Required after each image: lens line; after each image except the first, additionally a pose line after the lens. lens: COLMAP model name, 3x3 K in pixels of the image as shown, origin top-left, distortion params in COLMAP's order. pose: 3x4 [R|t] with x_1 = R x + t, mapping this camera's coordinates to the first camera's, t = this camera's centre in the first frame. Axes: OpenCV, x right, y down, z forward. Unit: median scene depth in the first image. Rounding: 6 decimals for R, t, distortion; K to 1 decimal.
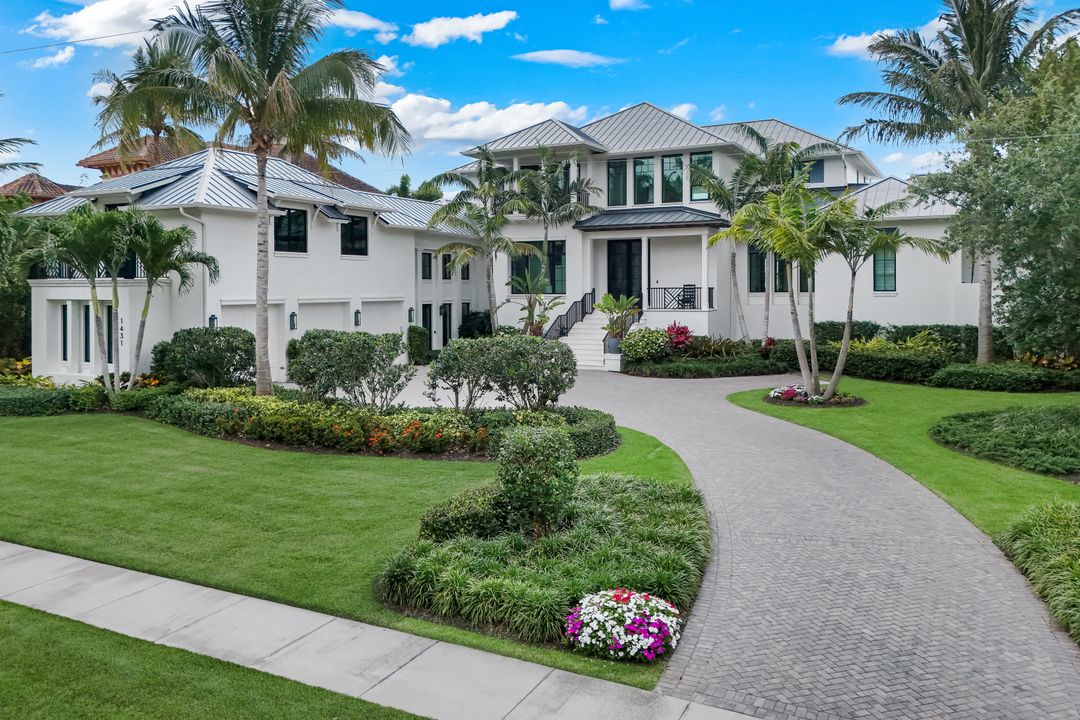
lens RADIAL K [[806.7, 0, 541.2], [0, 806.7, 290.0], [0, 0, 1]] dist [0.028109, 0.002386]
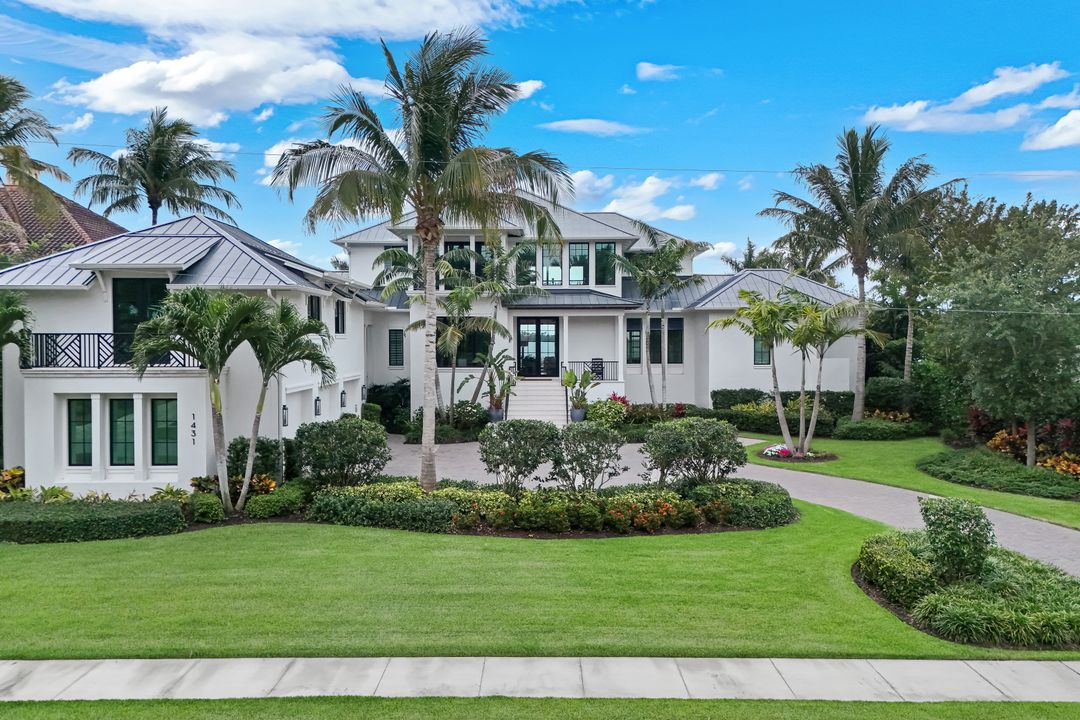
lens RADIAL K [[787.4, 0, 540.0], [0, 787.4, 360.0], [0, 0, 1]] dist [0.048438, 0.002655]
pose [[0.894105, -0.010508, 0.447734, -0.439663], [0.001513, 0.999790, 0.020443, -0.031207], [-0.447855, -0.017601, 0.893933, 0.052659]]
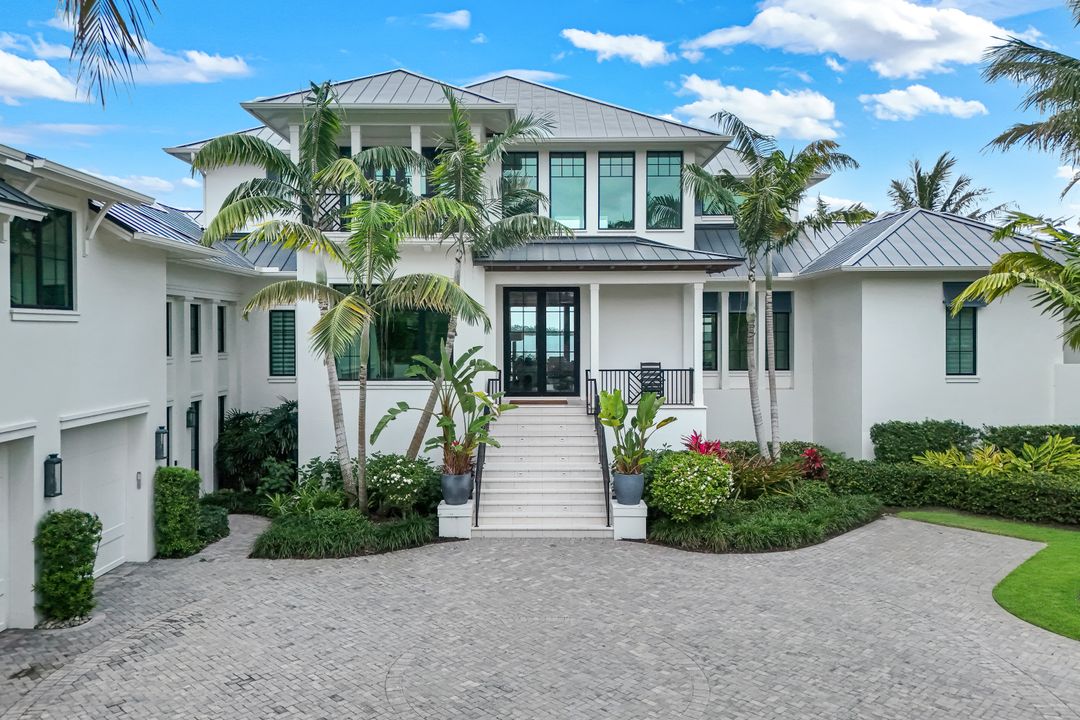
lens RADIAL K [[831.6, 0, 556.2], [0, 831.6, 355.0], [0, 0, 1]] dist [0.078342, 0.001111]
pose [[0.881723, -0.011098, 0.471636, -0.208156], [0.000591, 0.999748, 0.022420, -0.031049], [-0.471766, -0.019490, 0.881508, 0.538012]]
